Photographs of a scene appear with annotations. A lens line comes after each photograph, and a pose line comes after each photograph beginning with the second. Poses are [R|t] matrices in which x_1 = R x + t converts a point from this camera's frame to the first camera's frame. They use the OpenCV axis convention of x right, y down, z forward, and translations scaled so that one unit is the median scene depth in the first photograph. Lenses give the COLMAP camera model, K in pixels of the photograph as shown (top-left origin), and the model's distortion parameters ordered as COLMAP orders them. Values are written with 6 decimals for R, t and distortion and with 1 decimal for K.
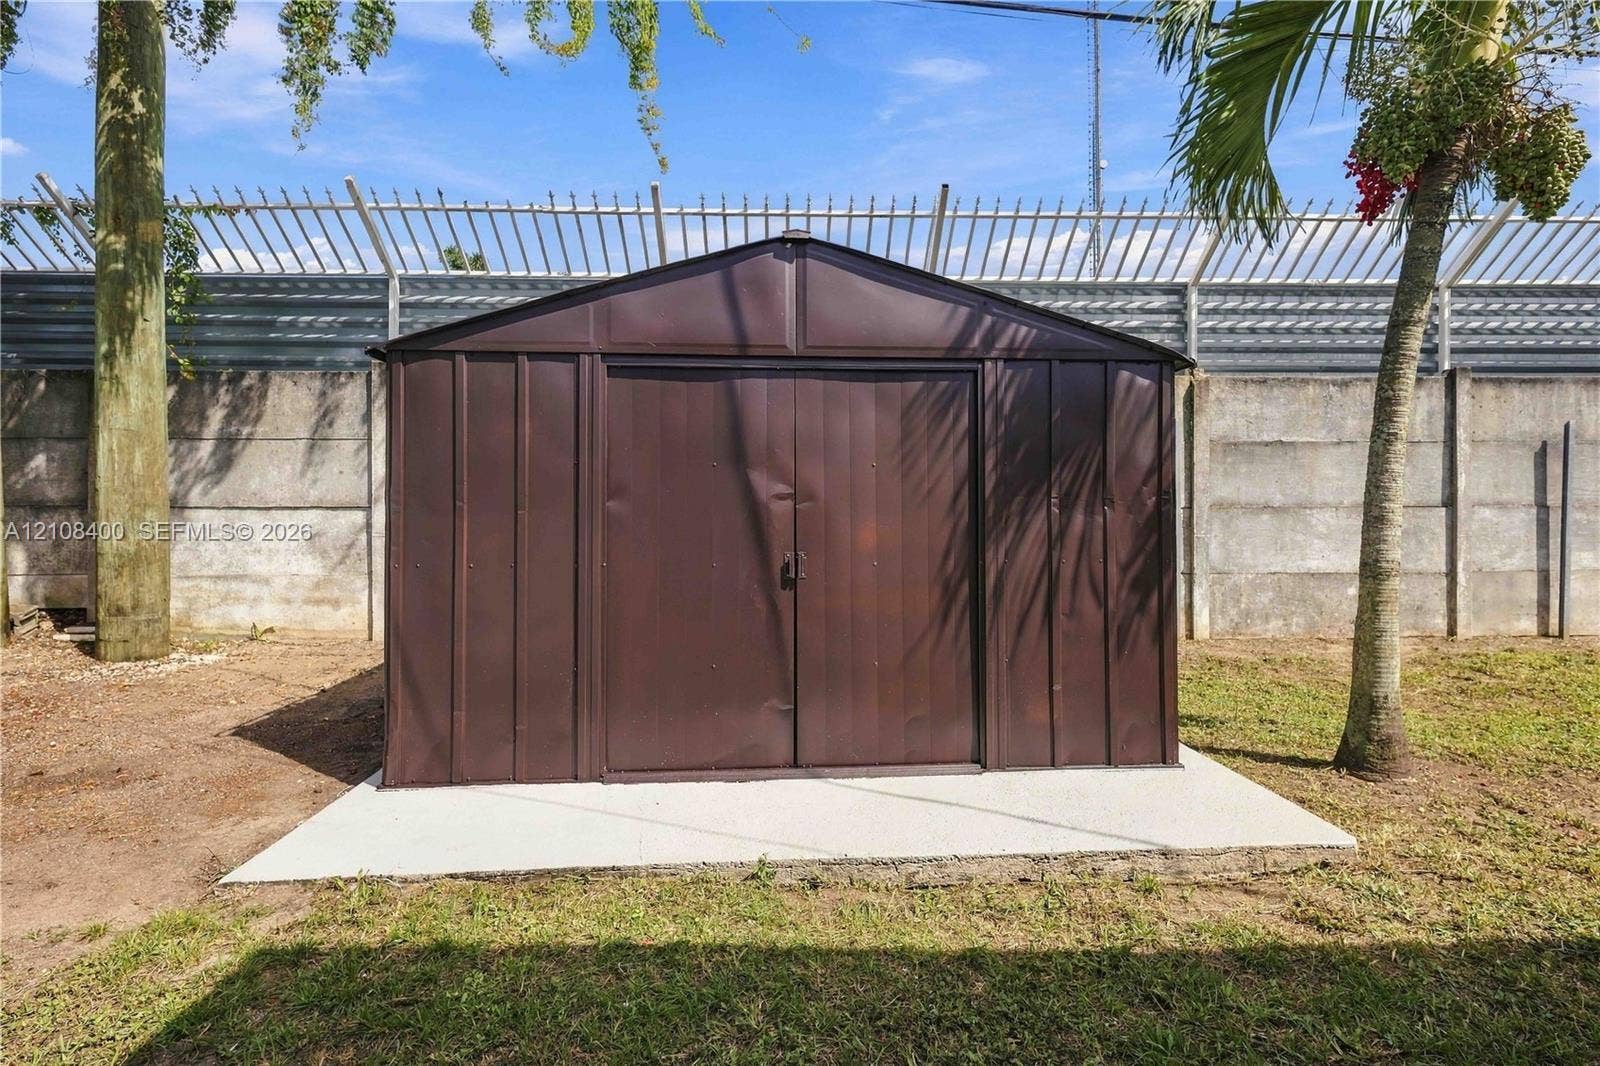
lens RADIAL K [[663.9, 0, 786.1], [0, 663.9, 495.8], [0, 0, 1]] dist [0.003250, 0.000335]
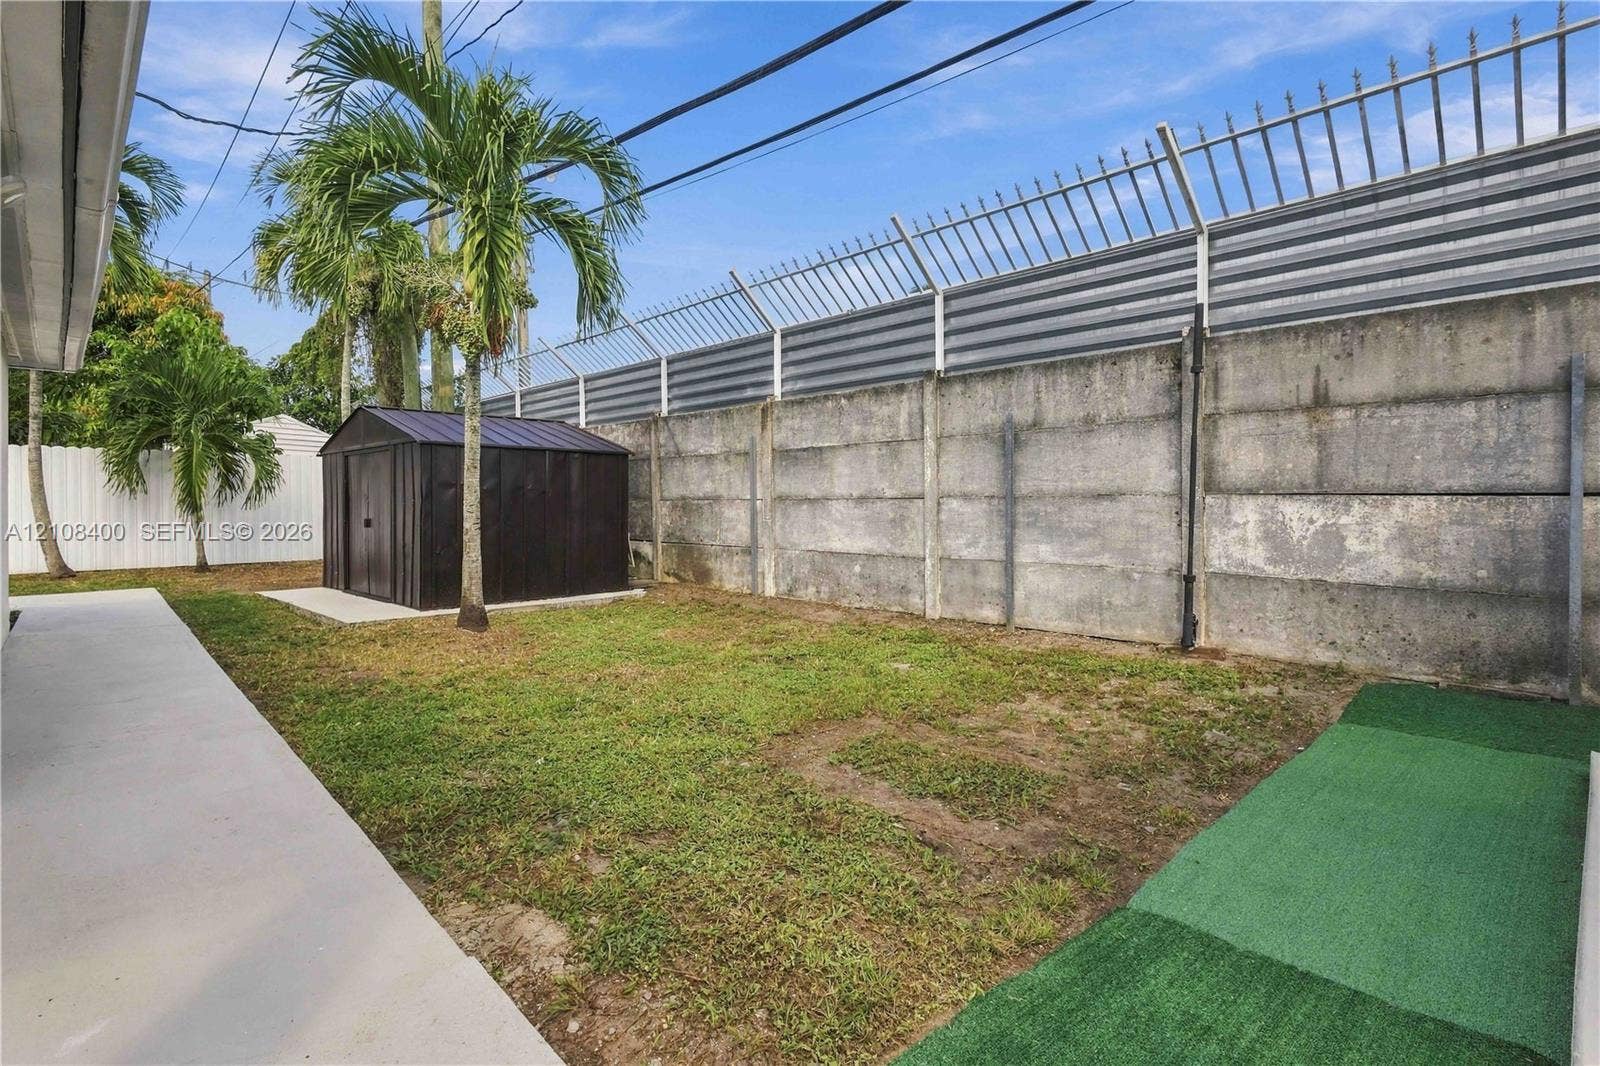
lens RADIAL K [[759.8, 0, 810.6], [0, 759.8, 499.7], [0, 0, 1]] dist [-0.002285, 0.001517]
pose [[0.674352, -0.002894, -0.738404, 1.789447], [0.010817, 0.999924, 0.005959, 0.009816], [0.738331, -0.012006, 0.674332, 0.015329]]
